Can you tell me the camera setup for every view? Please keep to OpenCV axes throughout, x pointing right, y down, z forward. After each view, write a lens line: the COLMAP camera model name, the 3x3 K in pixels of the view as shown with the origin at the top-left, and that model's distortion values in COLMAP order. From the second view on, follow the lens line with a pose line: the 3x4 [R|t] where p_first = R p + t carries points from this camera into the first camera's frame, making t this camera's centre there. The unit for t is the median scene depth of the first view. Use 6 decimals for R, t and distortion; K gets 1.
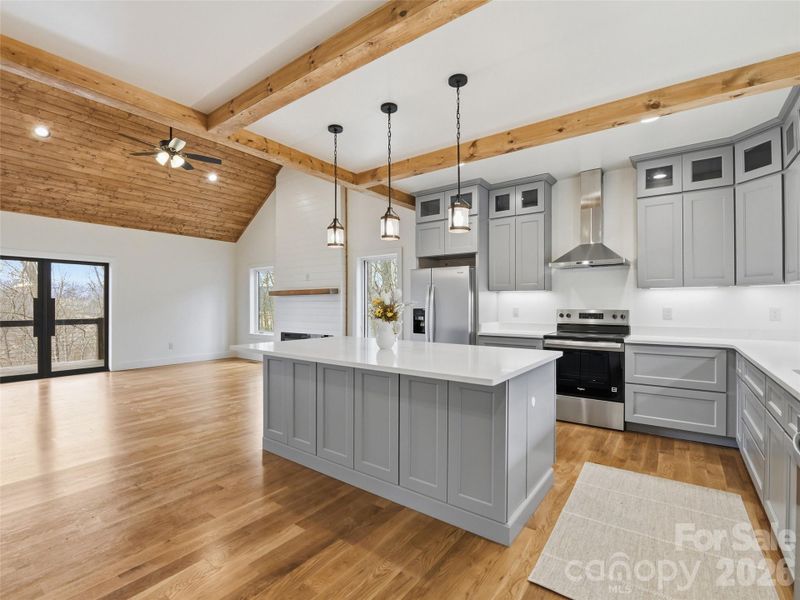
lens RADIAL K [[373.7, 0, 398.7], [0, 373.7, 302.4], [0, 0, 1]] dist [-0.017355, -0.000146]
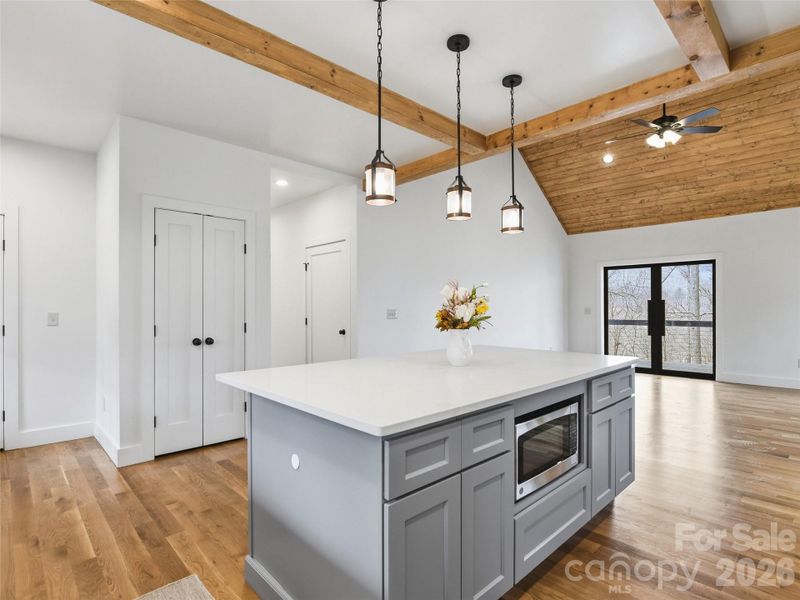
lens RADIAL K [[425.3, 0, 401.8], [0, 425.3, 307.4], [0, 0, 1]] dist [-0.000643, -0.000116]
pose [[-0.159544, -0.003269, -0.987185, 0.541436], [0.004647, 0.999981, -0.004063, 0.015587], [0.987180, -0.005236, -0.159526, 0.633762]]
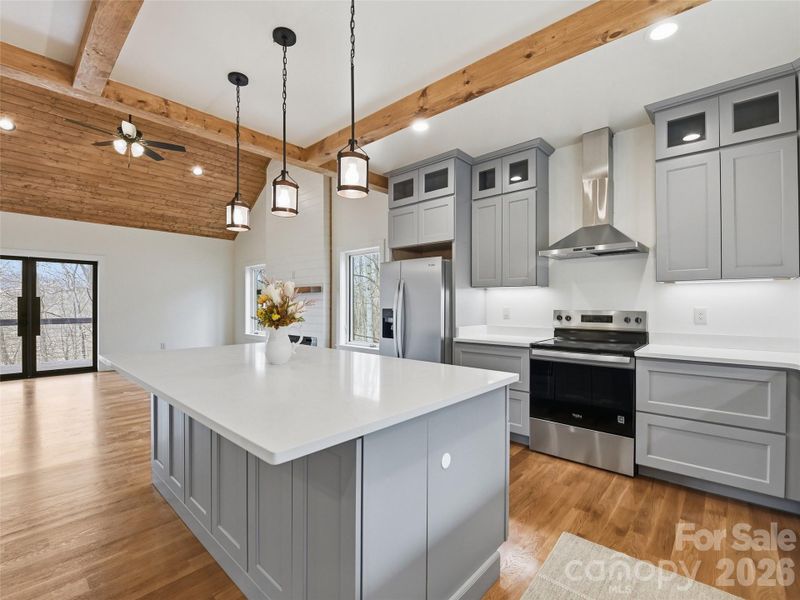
lens RADIAL K [[364.0, 0, 400.1], [0, 364.0, 302.3], [0, 0, 1]] dist [-0.019683, -0.000066]
pose [[0.995371, 0.000887, -0.096099, 0.169309], [-0.000900, 1.000000, -0.000094, 0.002194], [0.096099, 0.000180, 0.995372, 0.195007]]
